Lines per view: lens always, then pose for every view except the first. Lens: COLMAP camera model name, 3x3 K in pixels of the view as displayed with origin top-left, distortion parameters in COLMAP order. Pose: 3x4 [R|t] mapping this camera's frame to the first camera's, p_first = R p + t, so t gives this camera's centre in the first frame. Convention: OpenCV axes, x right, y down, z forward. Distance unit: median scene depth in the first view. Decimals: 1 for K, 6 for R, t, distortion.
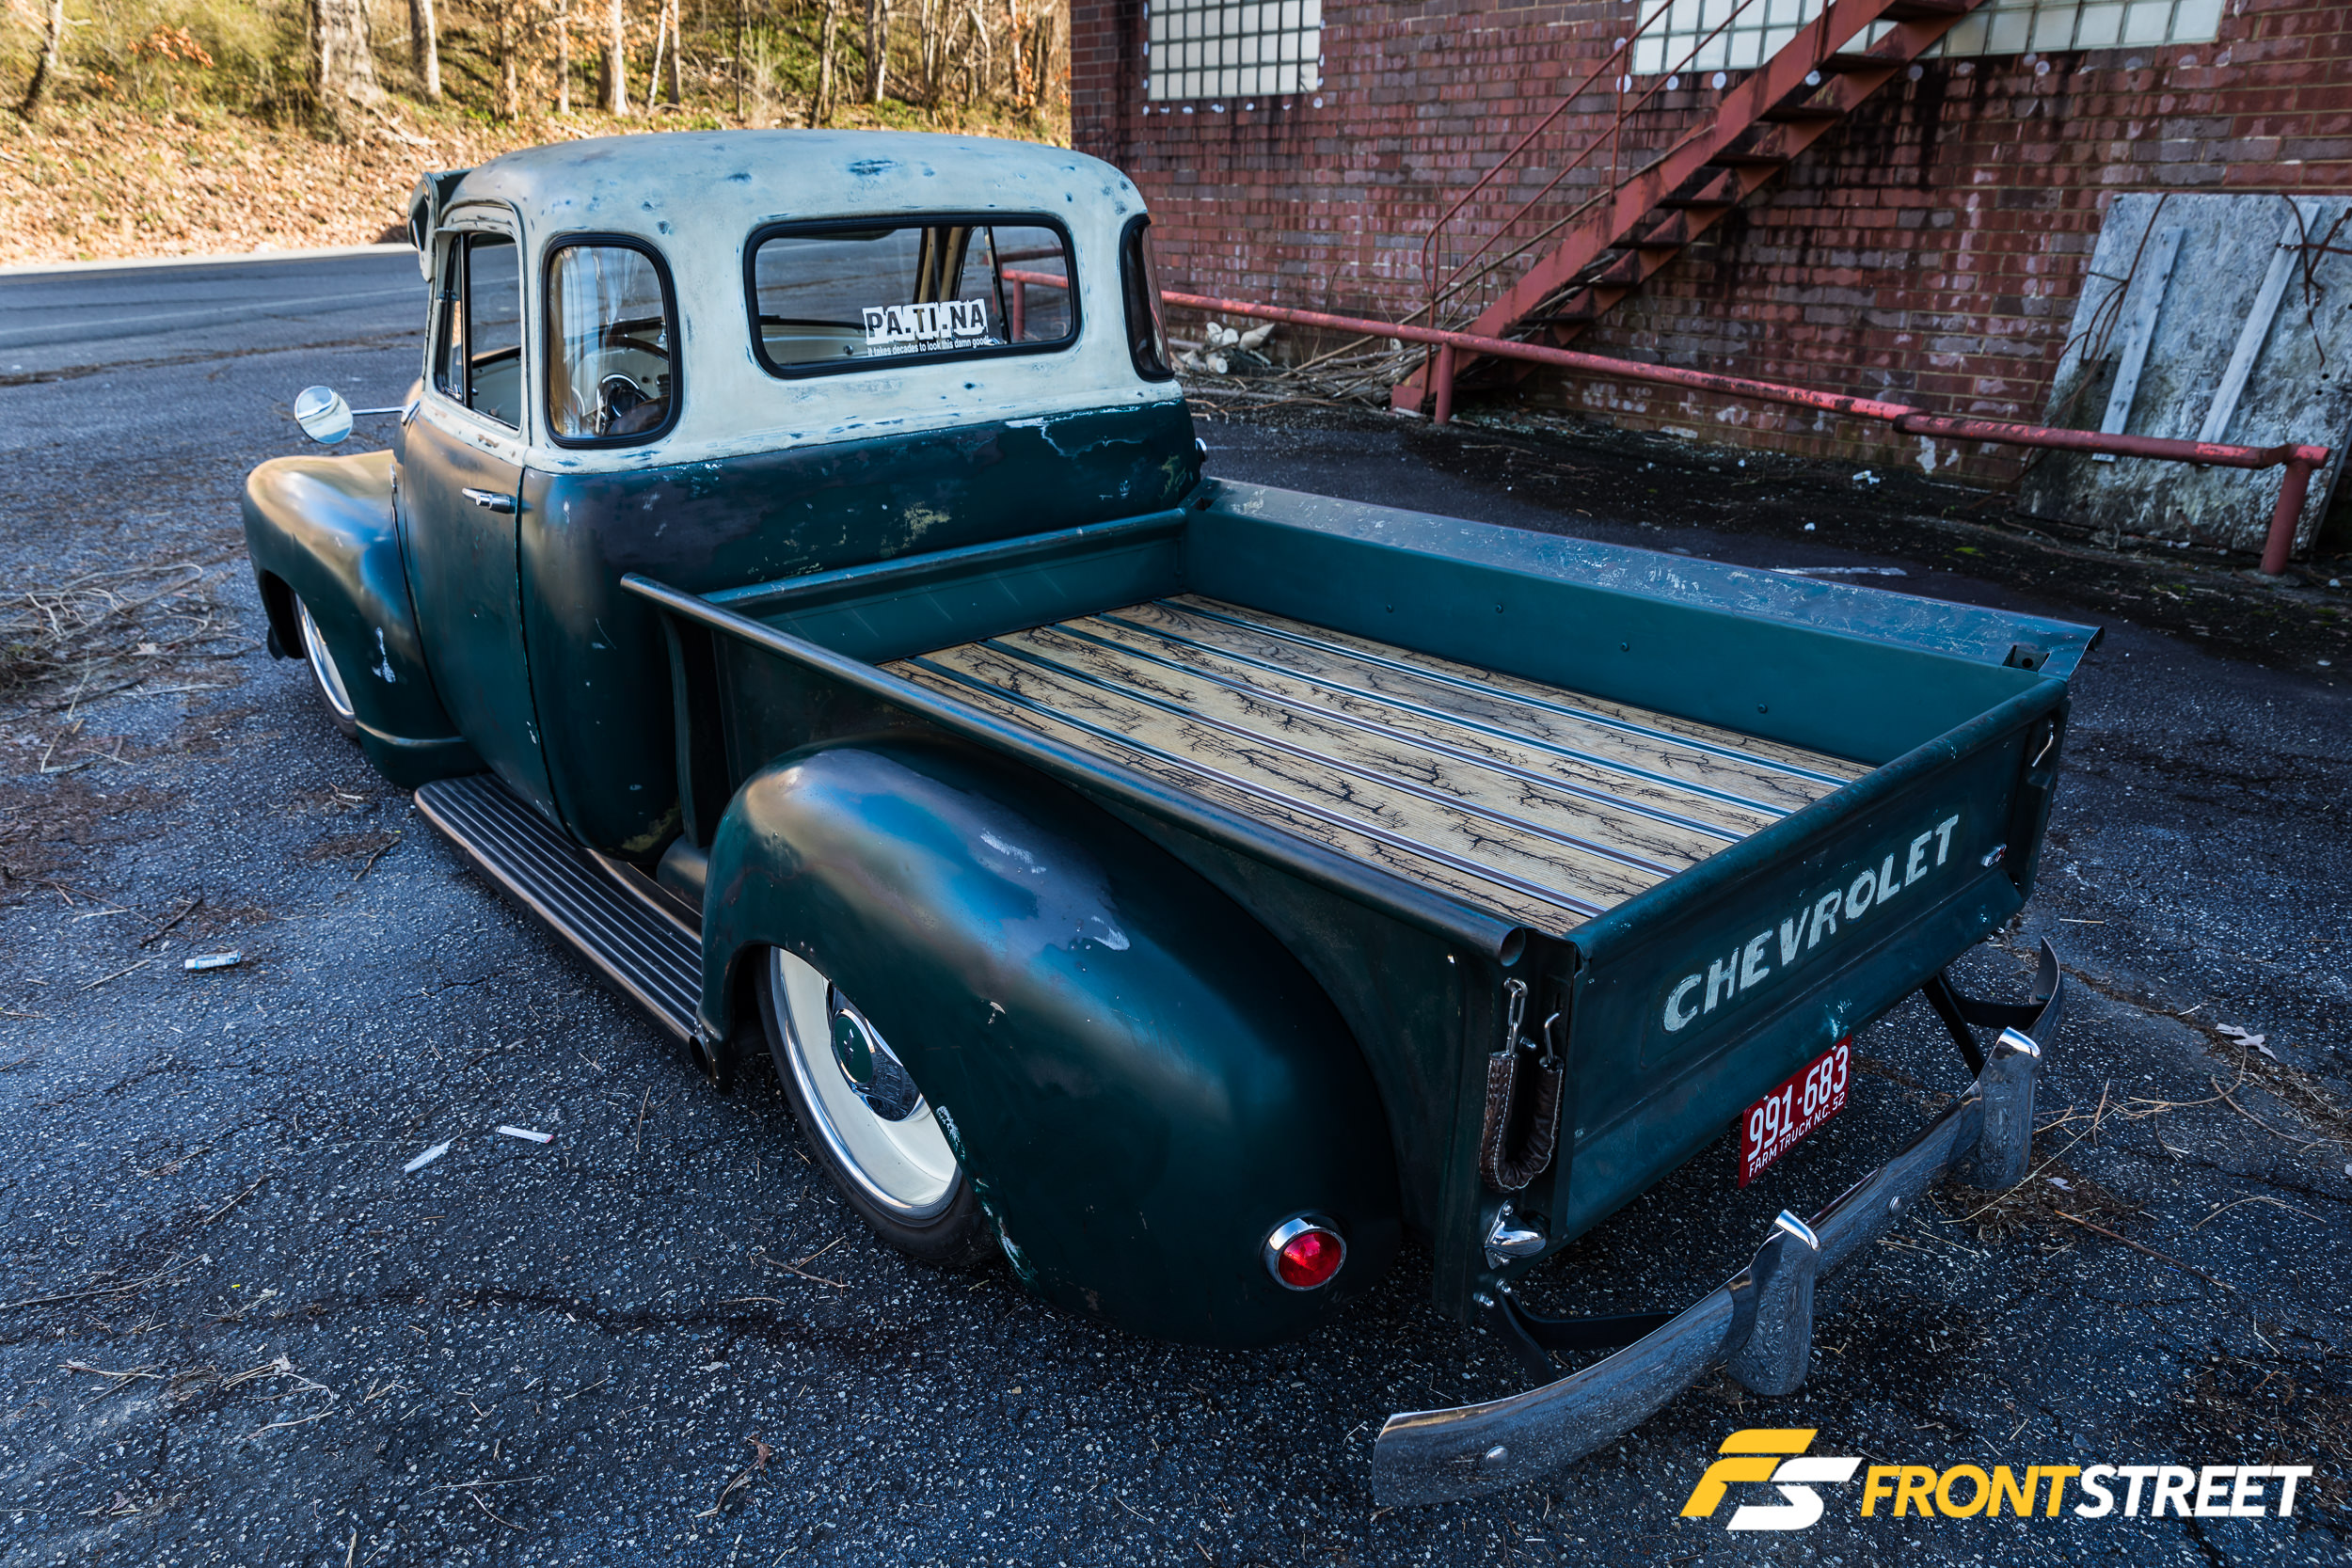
lens RADIAL K [[1561.5, 0, 1176.0], [0, 1561.5, 784.0], [0, 0, 1]] dist [0.011341, -0.000375]
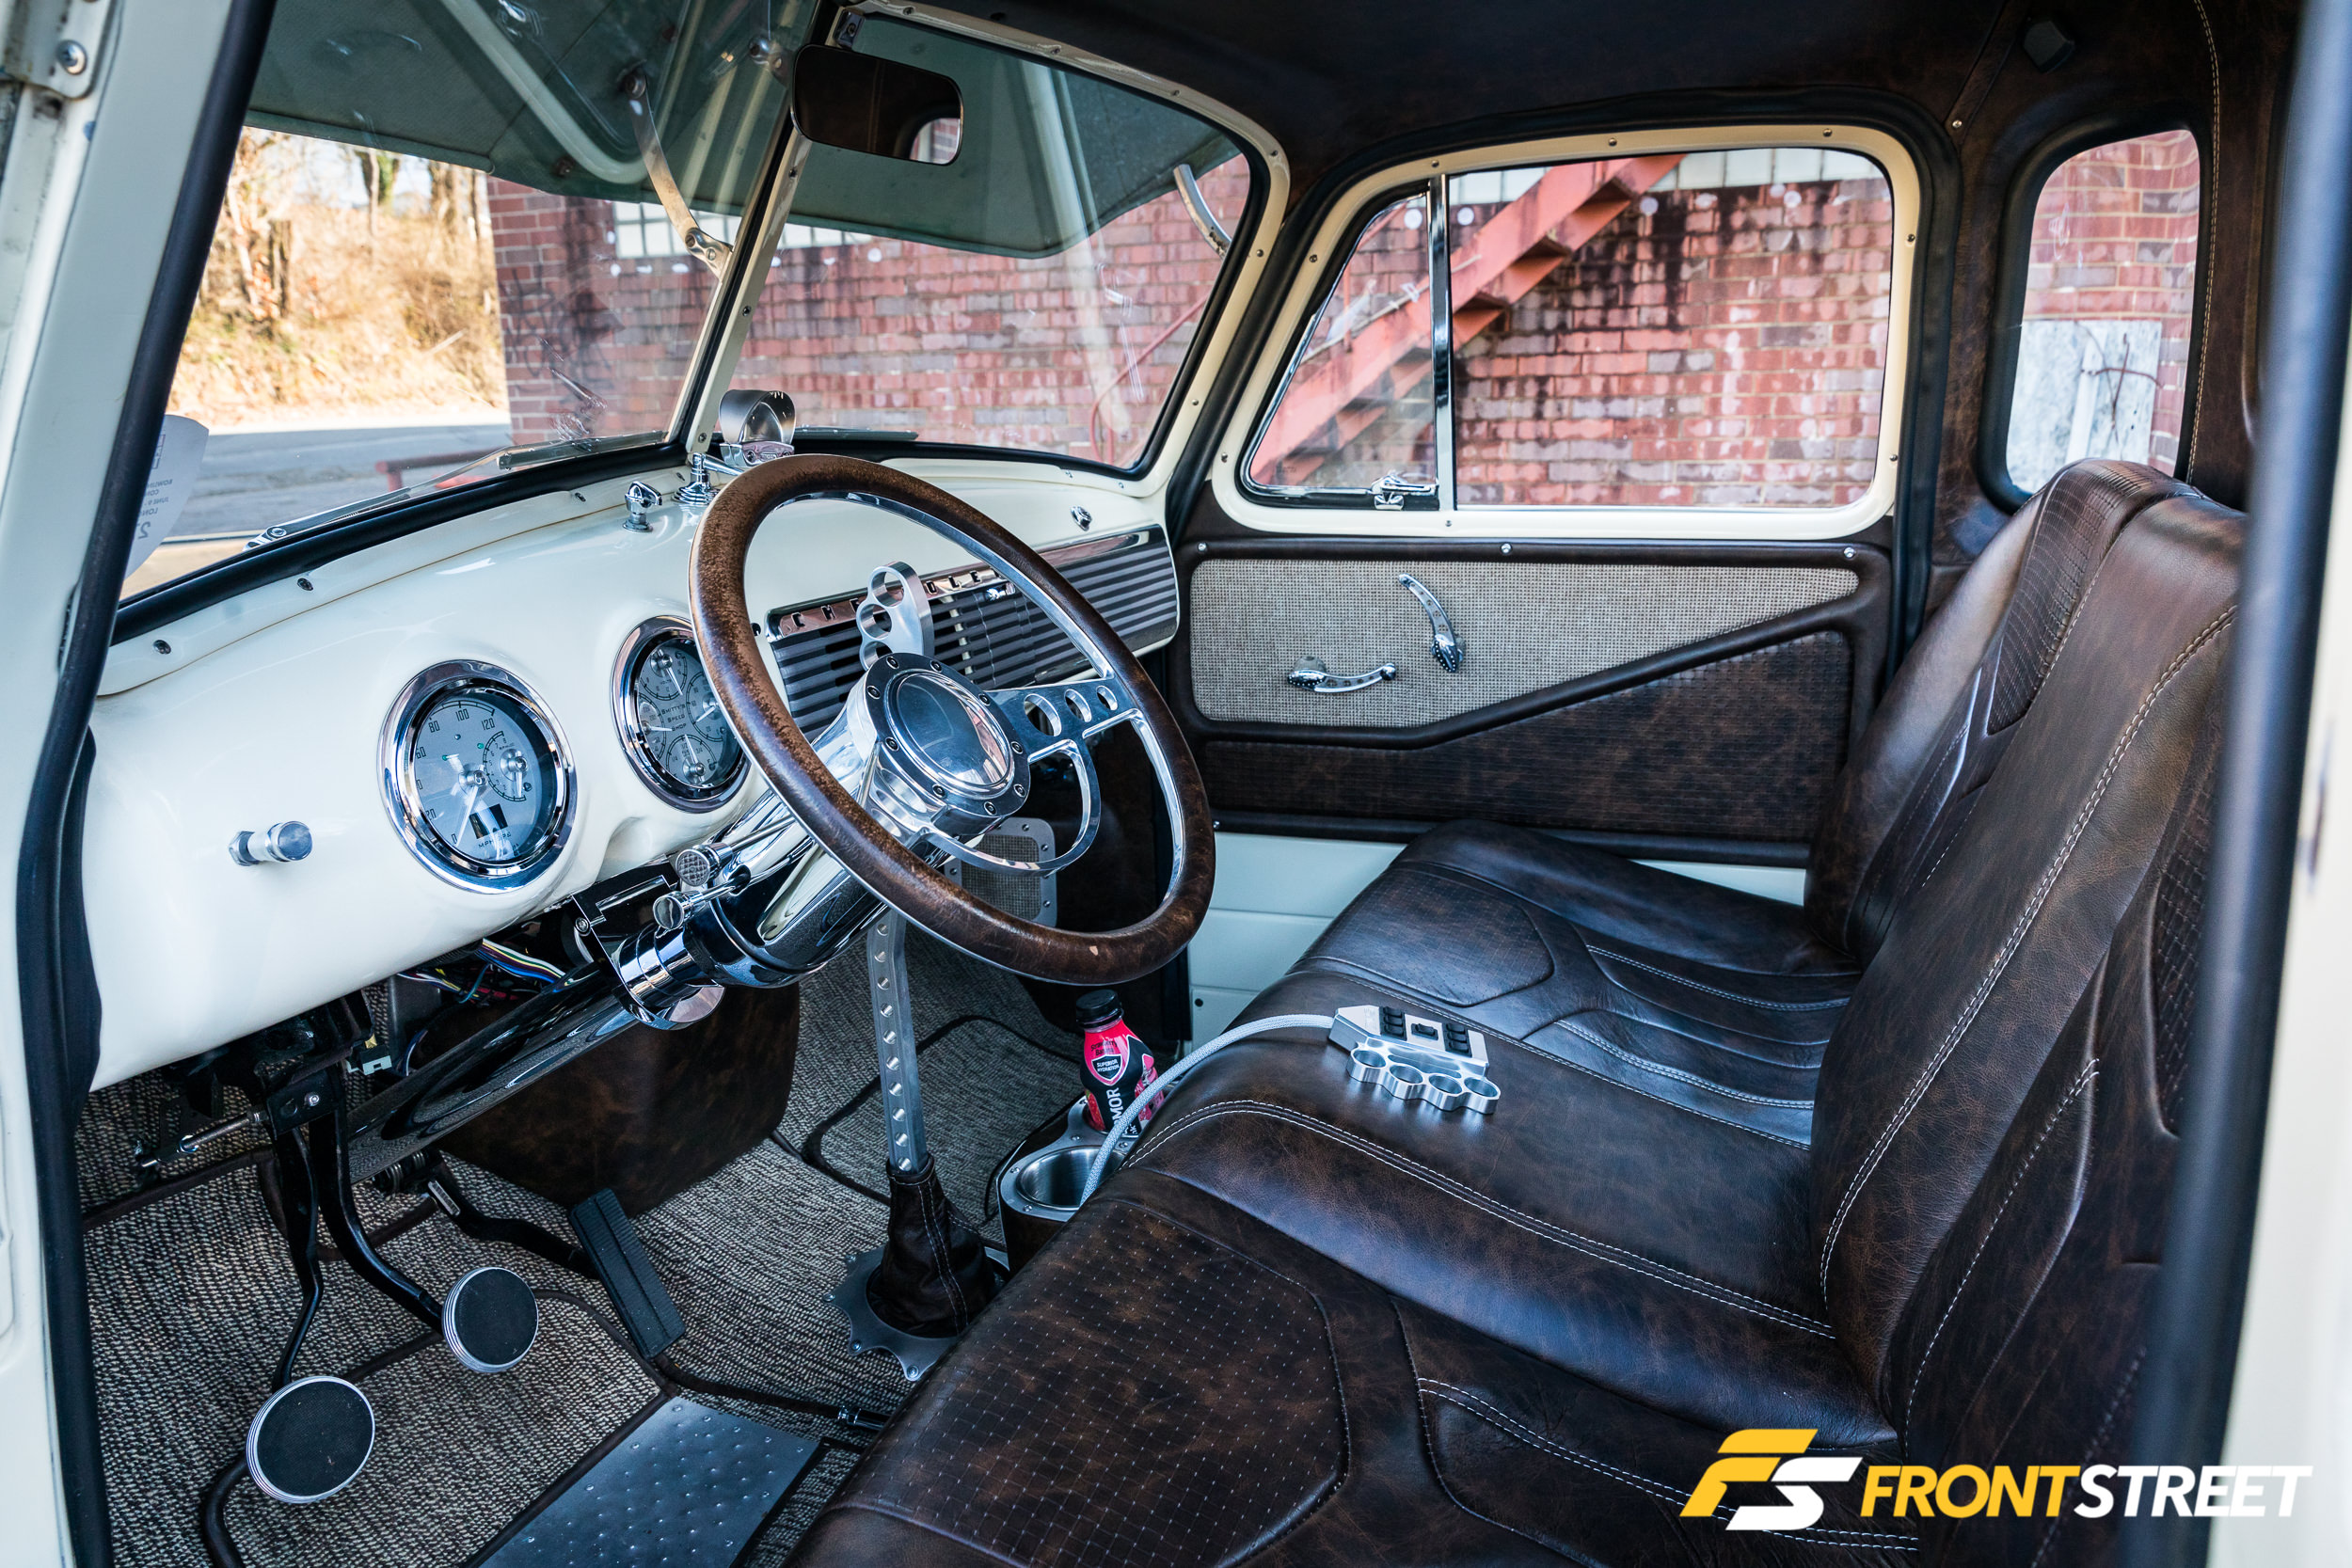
lens RADIAL K [[1561.5, 0, 1176.0], [0, 1561.5, 784.0], [0, 0, 1]] dist [0.011341, -0.000375]
pose [[0.899813, -0.120299, 0.419363, -0.184347], [0.174484, 0.980240, -0.093191, -0.086791], [-0.399866, 0.157027, 0.903023, 0.332462]]
